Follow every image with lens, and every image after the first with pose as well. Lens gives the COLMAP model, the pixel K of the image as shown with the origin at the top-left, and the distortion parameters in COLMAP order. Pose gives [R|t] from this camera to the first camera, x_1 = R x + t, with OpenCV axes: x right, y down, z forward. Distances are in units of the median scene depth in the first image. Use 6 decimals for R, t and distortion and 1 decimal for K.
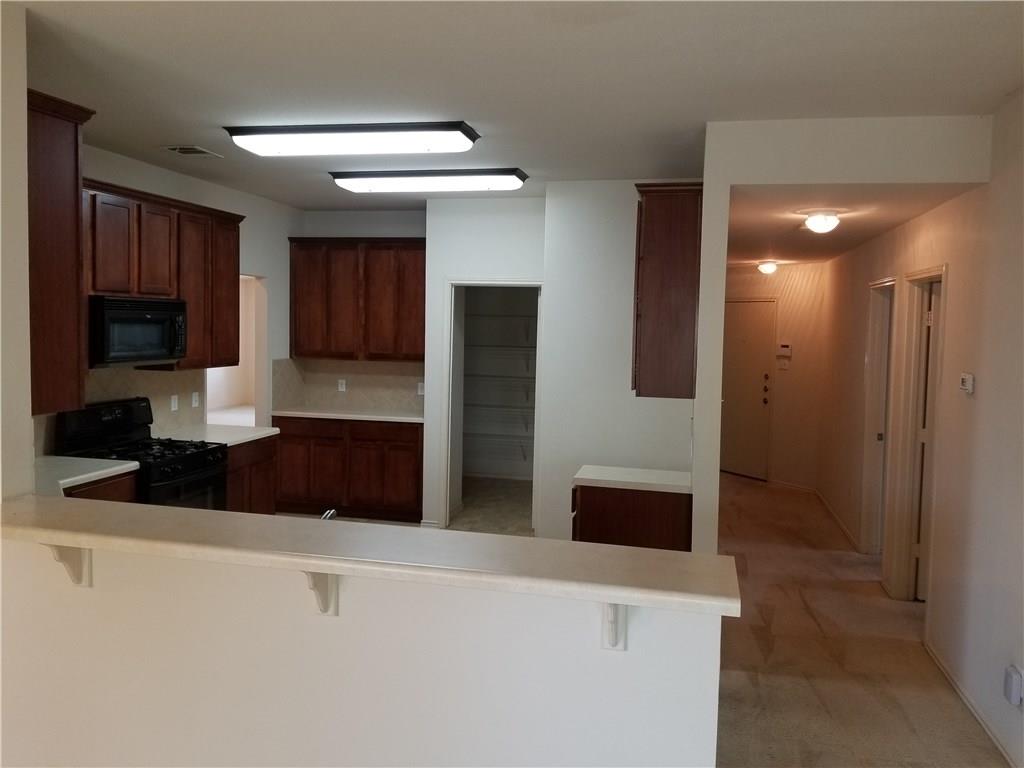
lens RADIAL K [[797.0, 0, 502.0], [0, 797.0, 380.9], [0, 0, 1]] dist [0.050927, -0.081465]
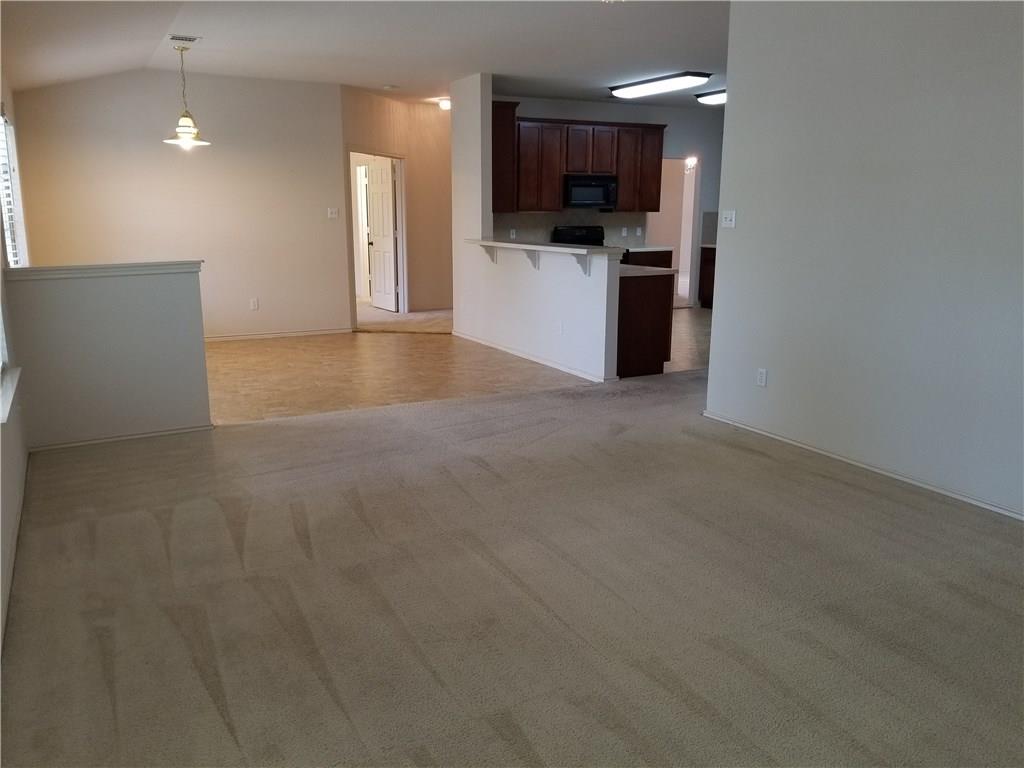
lens RADIAL K [[797.0, 0, 480.4], [0, 797.0, 406.0], [0, 0, 1]] dist [0.050927, -0.081465]
pose [[0.645385, 0.160978, -0.746703, 0.836511], [-0.038633, 0.983169, 0.178565, 0.105482], [0.762880, -0.086396, 0.640742, -0.502197]]
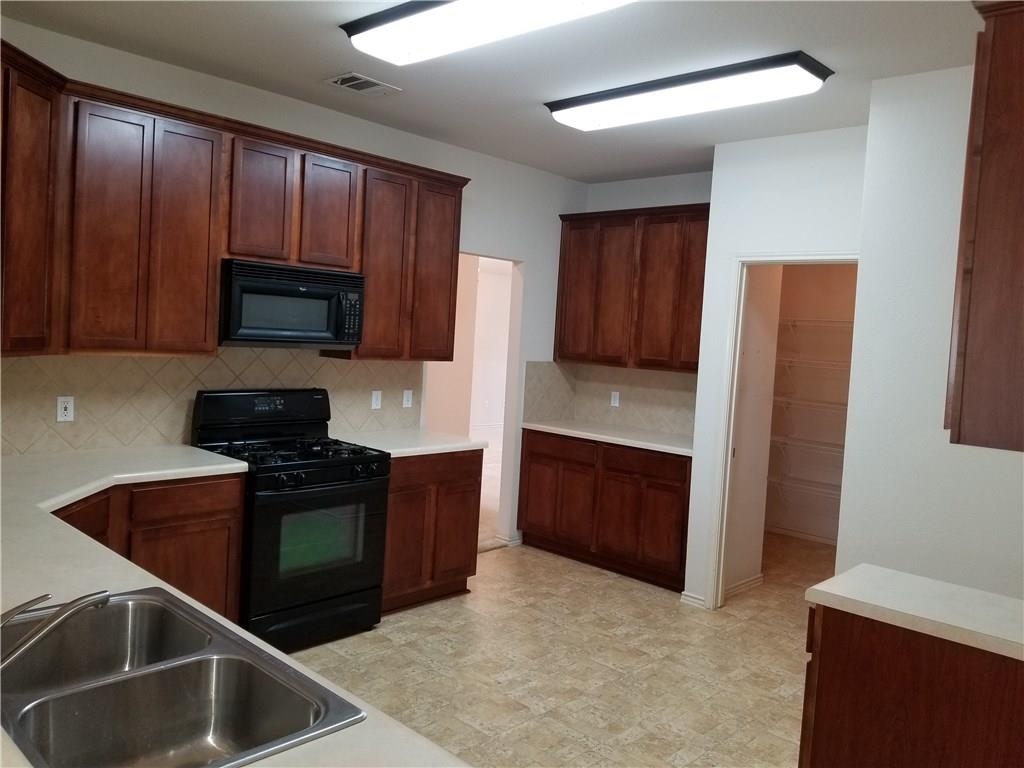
lens RADIAL K [[797.0, 0, 495.7], [0, 797.0, 377.7], [0, 0, 1]] dist [0.050927, -0.081465]
pose [[0.862666, 0.058137, -0.502422, 0.122437], [-0.075590, 0.997035, -0.014418, 0.006164], [0.500094, 0.050416, 0.864502, 0.321723]]
